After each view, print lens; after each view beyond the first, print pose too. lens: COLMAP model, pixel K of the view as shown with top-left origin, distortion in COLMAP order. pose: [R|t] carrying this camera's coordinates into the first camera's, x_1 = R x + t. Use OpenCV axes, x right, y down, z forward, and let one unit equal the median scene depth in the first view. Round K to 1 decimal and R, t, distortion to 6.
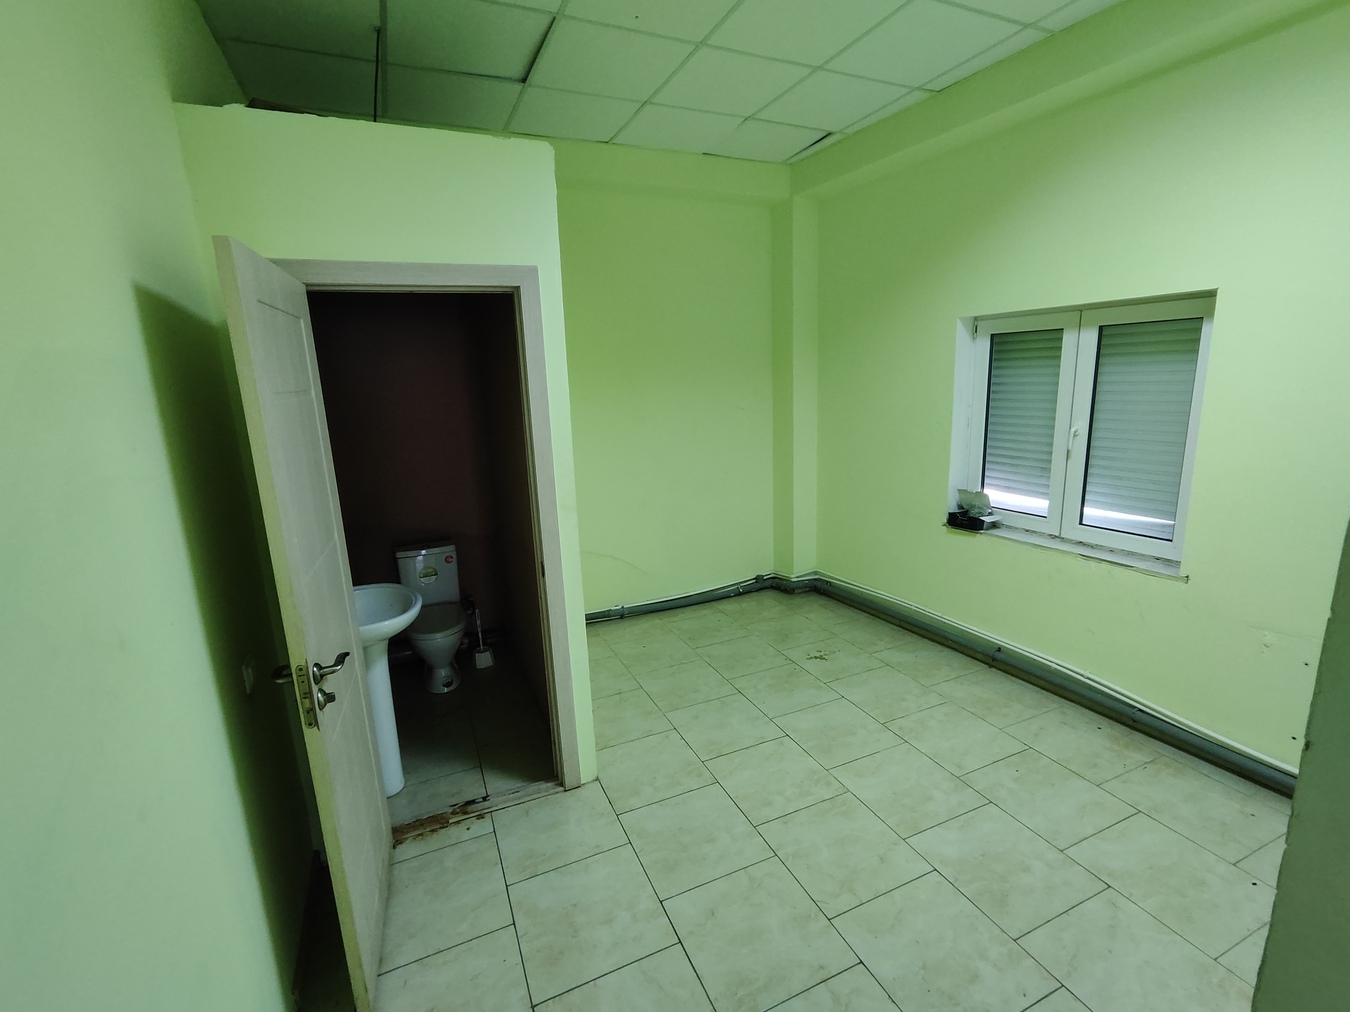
lens RADIAL K [[614.4, 0, 675.6], [0, 614.4, 501.7], [0, 0, 1]] dist [-0.019952, 0.010895]
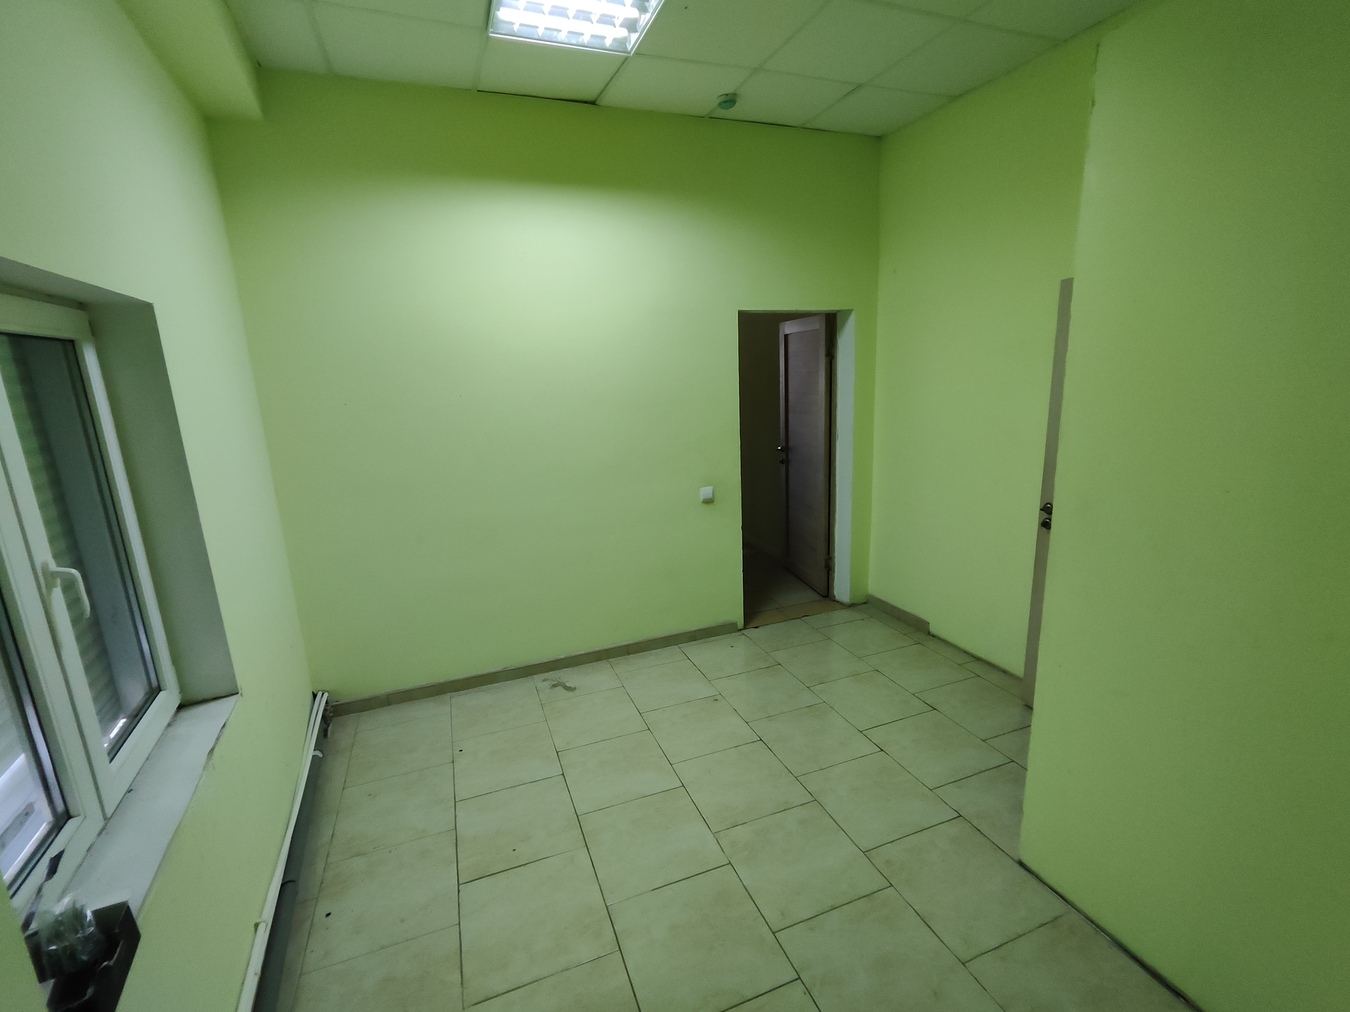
lens RADIAL K [[614.4, 0, 675.6], [0, 614.4, 501.7], [0, 0, 1]] dist [-0.019952, 0.010895]
pose [[-0.996020, 0.063243, 0.062807, 0.264156], [0.083847, 0.903848, 0.419557, -0.386576], [-0.030234, 0.423153, -0.905554, 1.707484]]
